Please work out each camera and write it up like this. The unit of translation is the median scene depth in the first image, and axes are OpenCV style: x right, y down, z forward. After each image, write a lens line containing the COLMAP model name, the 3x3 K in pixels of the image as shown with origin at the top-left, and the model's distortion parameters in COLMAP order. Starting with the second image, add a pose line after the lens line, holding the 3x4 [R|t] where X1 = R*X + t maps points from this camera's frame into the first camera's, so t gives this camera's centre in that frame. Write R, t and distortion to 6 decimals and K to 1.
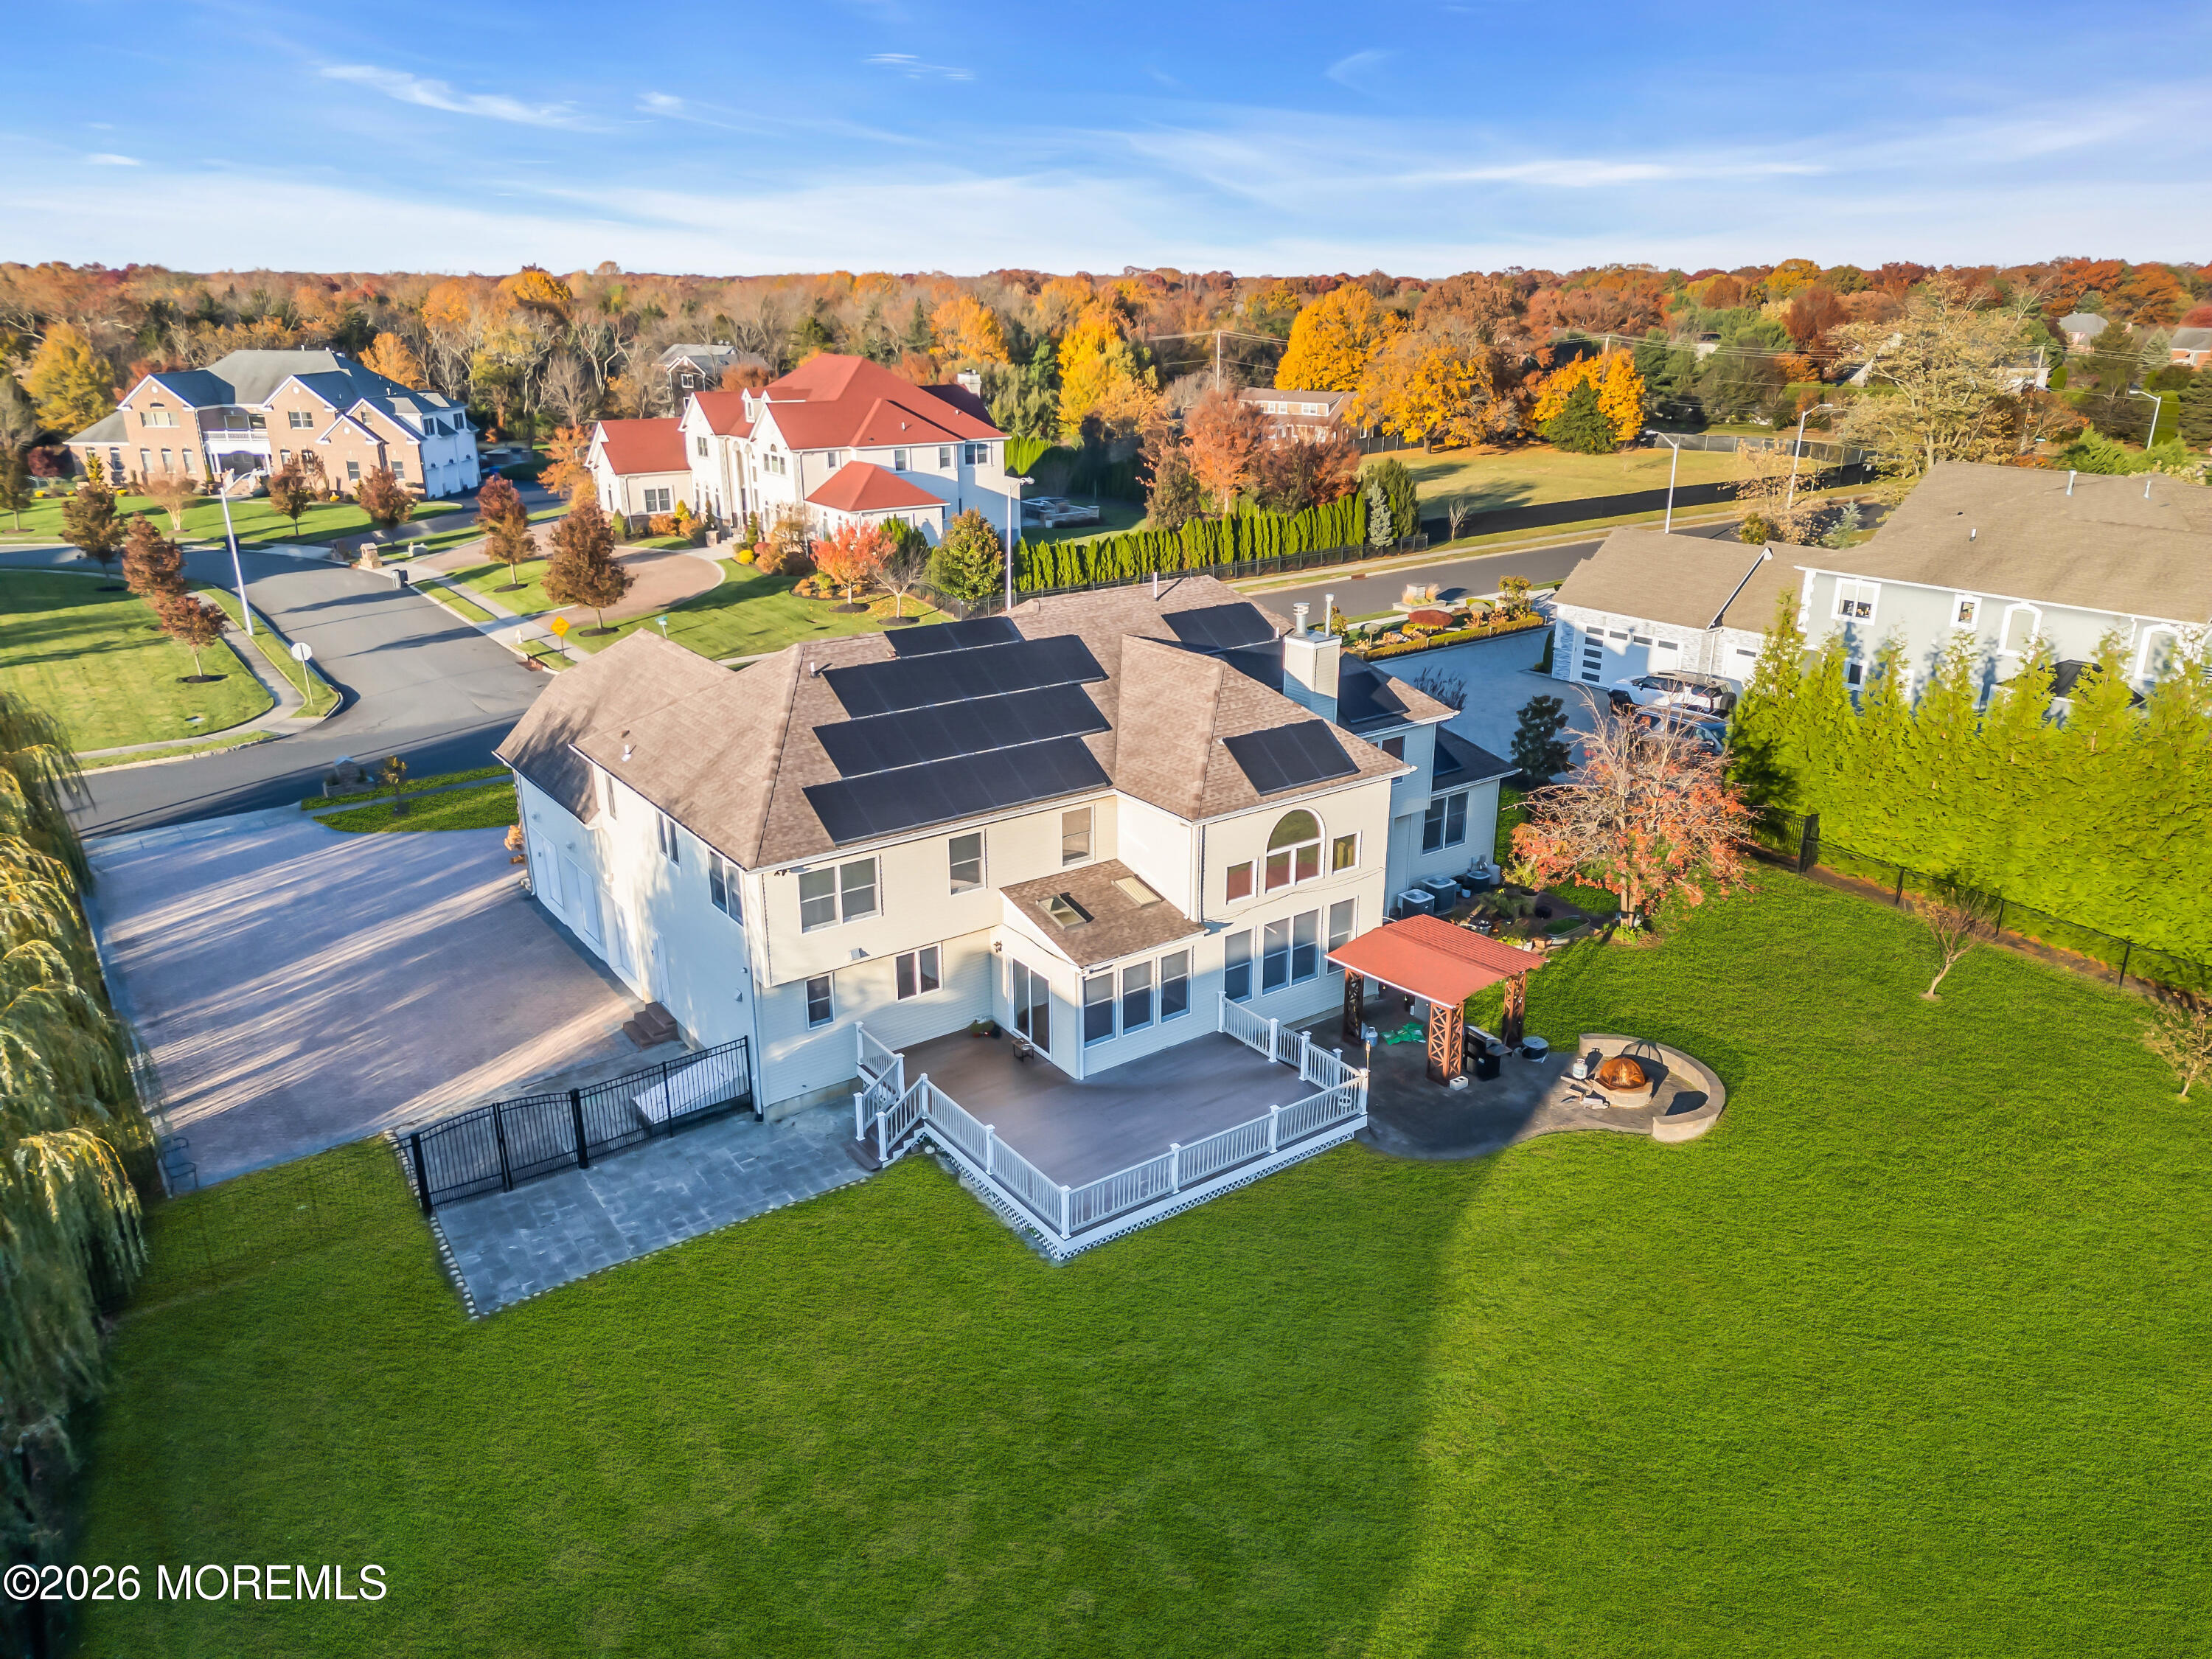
lens RADIAL K [[1507.4, 0, 1106.0], [0, 1507.4, 829.5], [0, 0, 1]] dist [0.095069, -0.104285]
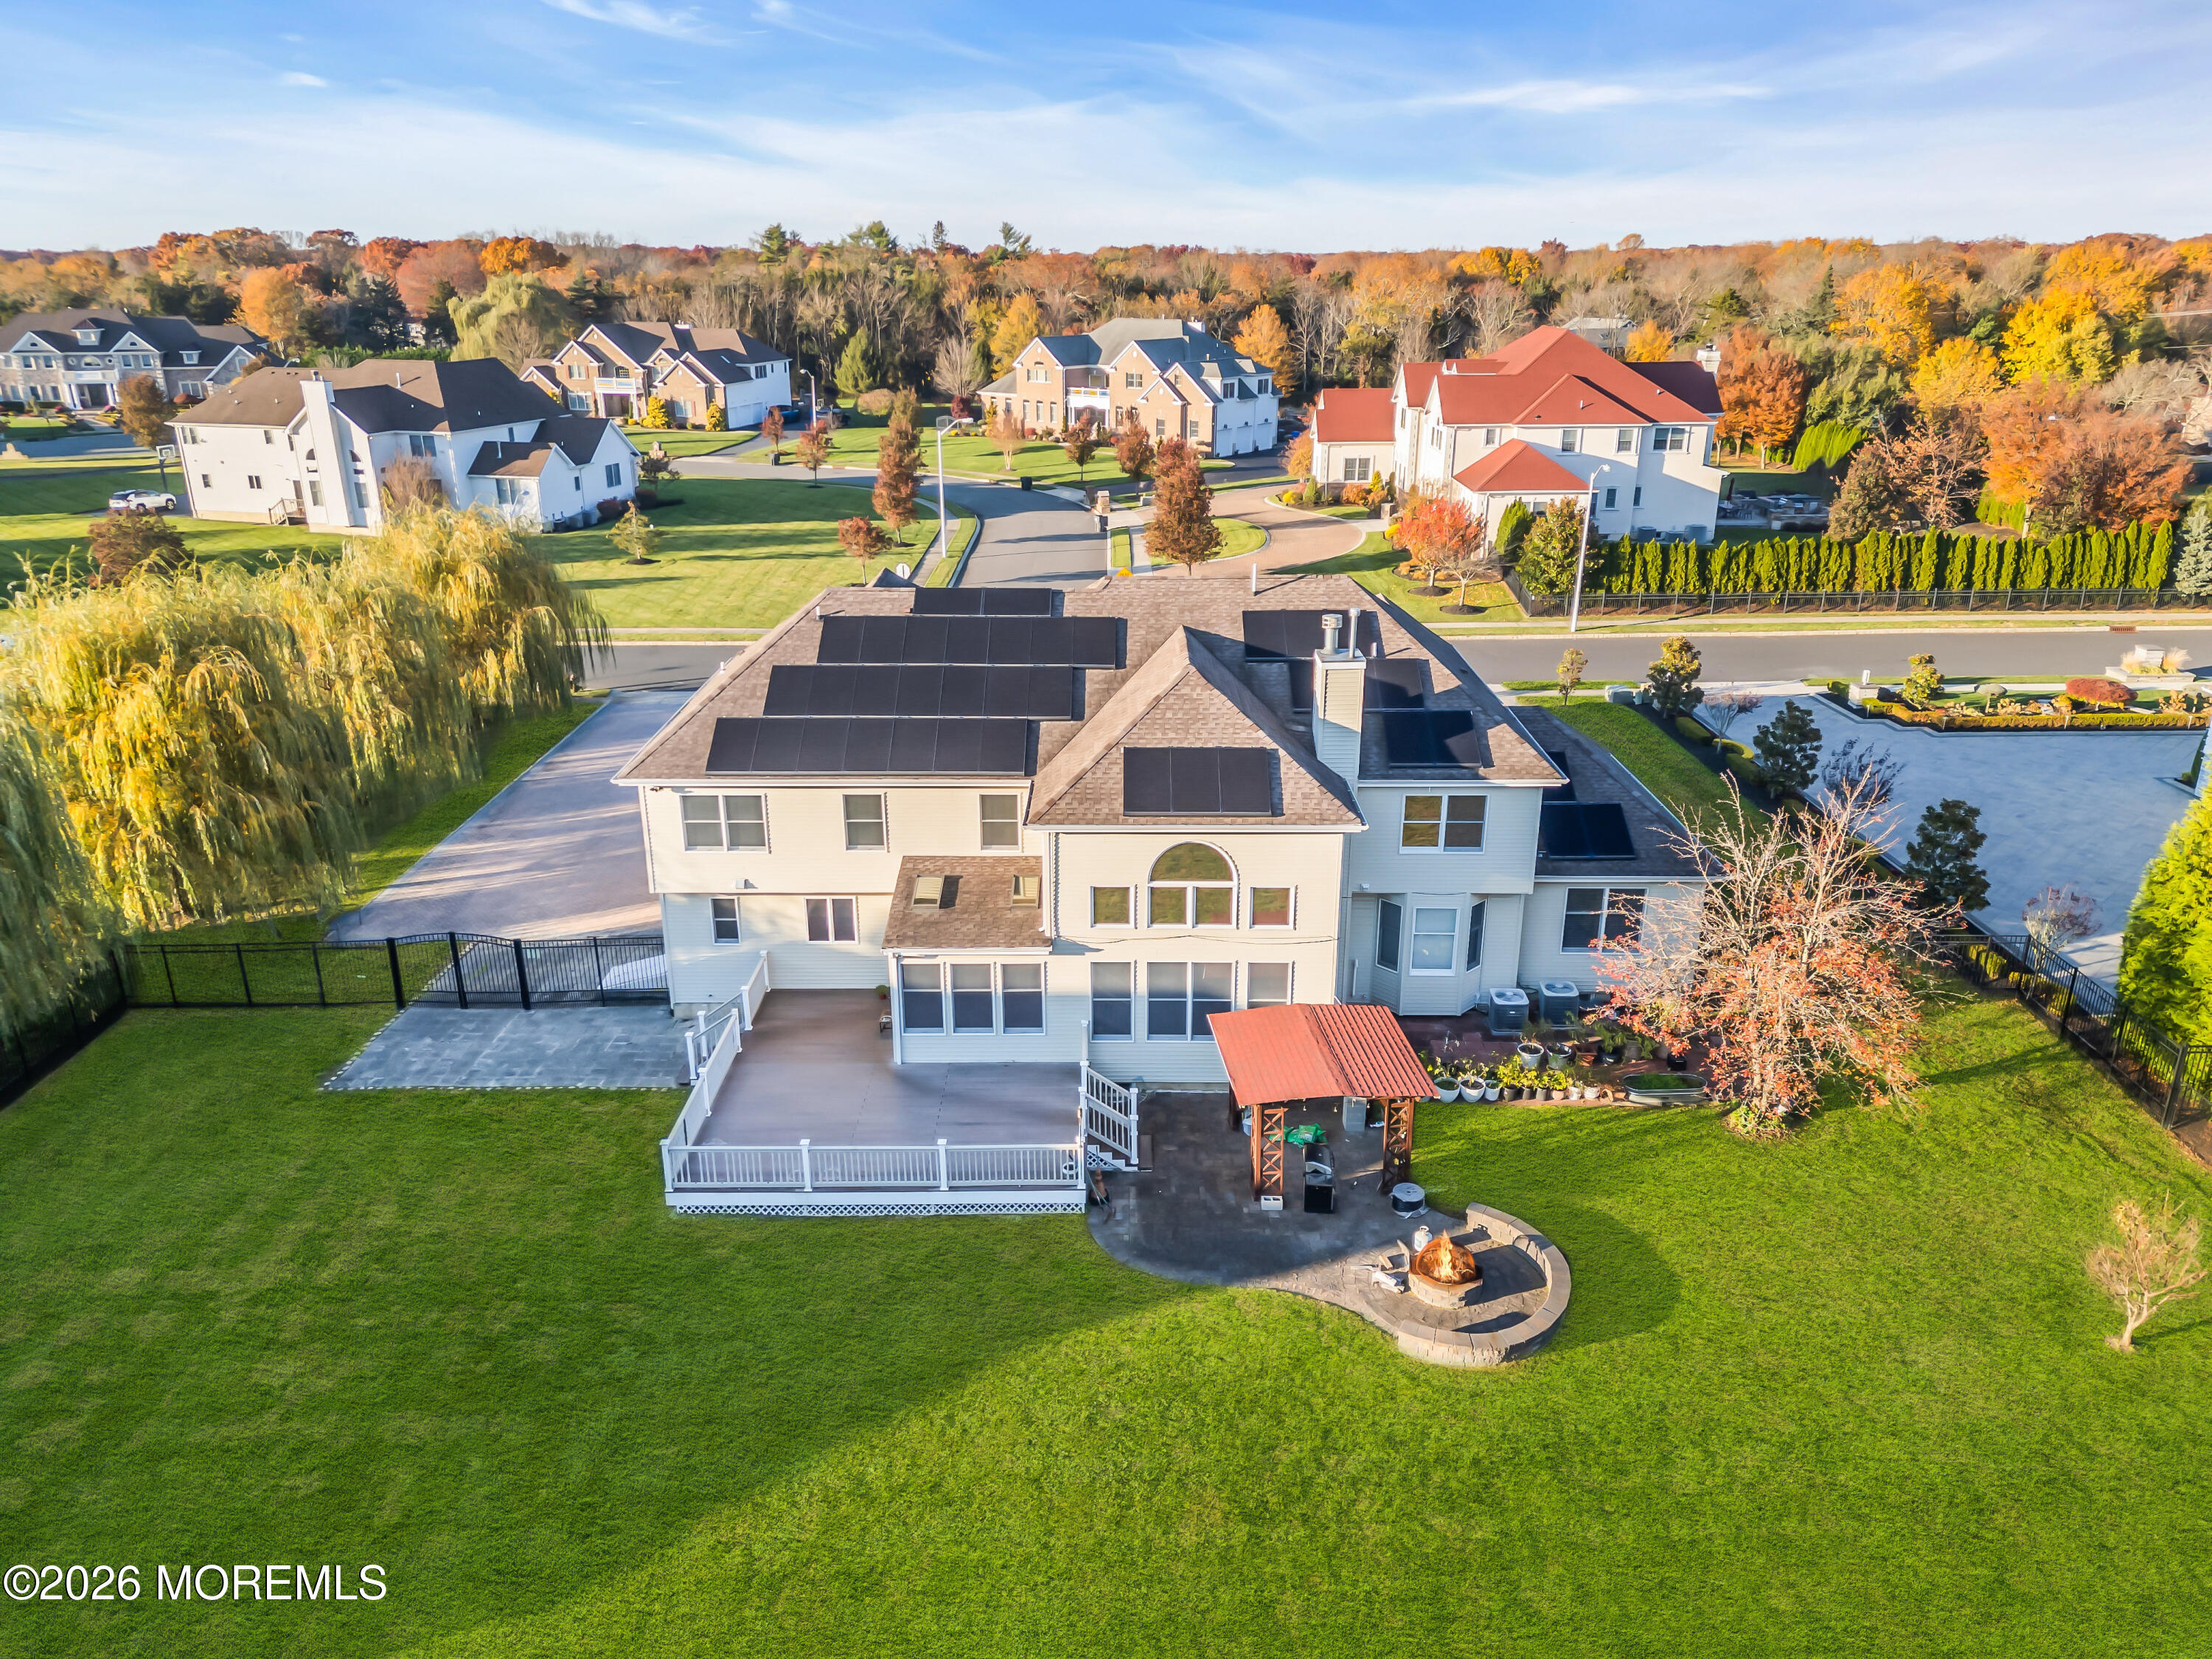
lens RADIAL K [[1507.4, 0, 1106.0], [0, 1507.4, 829.5], [0, 0, 1]] dist [0.095069, -0.104285]
pose [[0.813535, 0.203855, -0.544614, 0.408530], [-0.195975, 0.977867, 0.073283, -0.054406], [0.547499, 0.047113, 0.835479, 0.177013]]
